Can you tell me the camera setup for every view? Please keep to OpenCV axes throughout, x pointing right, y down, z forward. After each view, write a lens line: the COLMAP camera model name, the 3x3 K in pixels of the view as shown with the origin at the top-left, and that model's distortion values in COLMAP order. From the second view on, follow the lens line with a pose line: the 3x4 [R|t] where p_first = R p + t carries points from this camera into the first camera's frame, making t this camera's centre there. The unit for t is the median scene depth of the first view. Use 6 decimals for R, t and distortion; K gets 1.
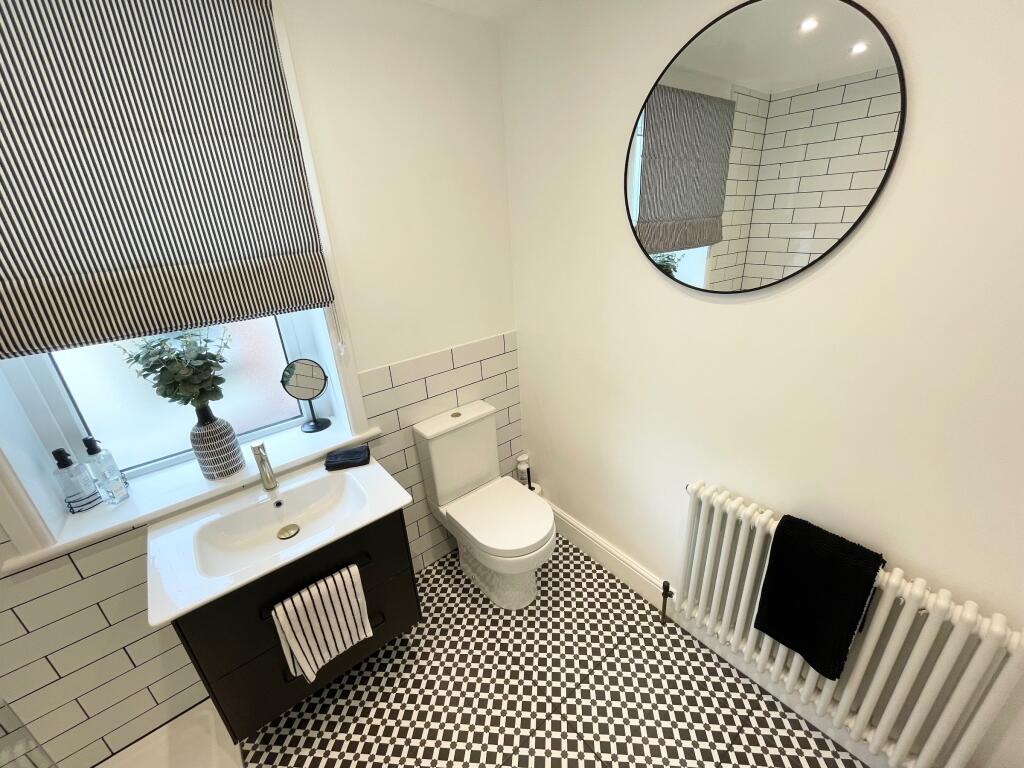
lens RADIAL K [[414.5, 0, 511.0], [0, 414.5, 382.8], [0, 0, 1]] dist [-0.003432, -0.000057]
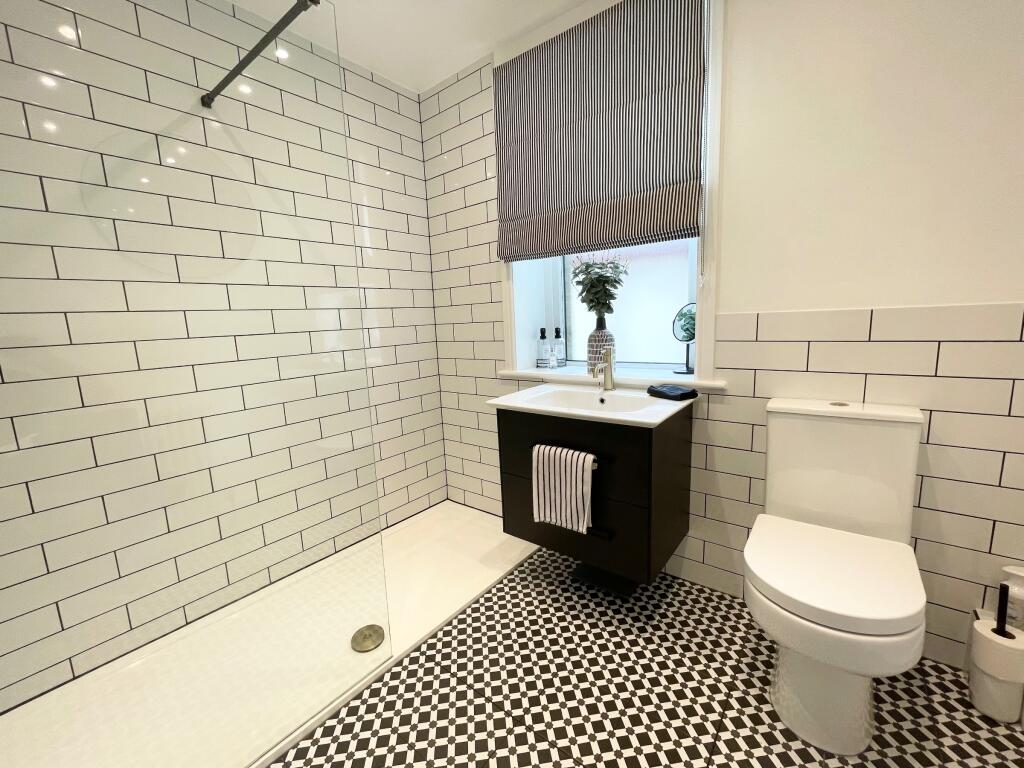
lens RADIAL K [[414.5, 0, 511.0], [0, 414.5, 382.8], [0, 0, 1]] dist [-0.003432, -0.000057]
pose [[0.221718, 0.204157, -0.953499, 0.509203], [-0.337814, 0.933365, 0.121293, 0.191228], [0.914726, 0.295212, 0.275911, 0.420087]]
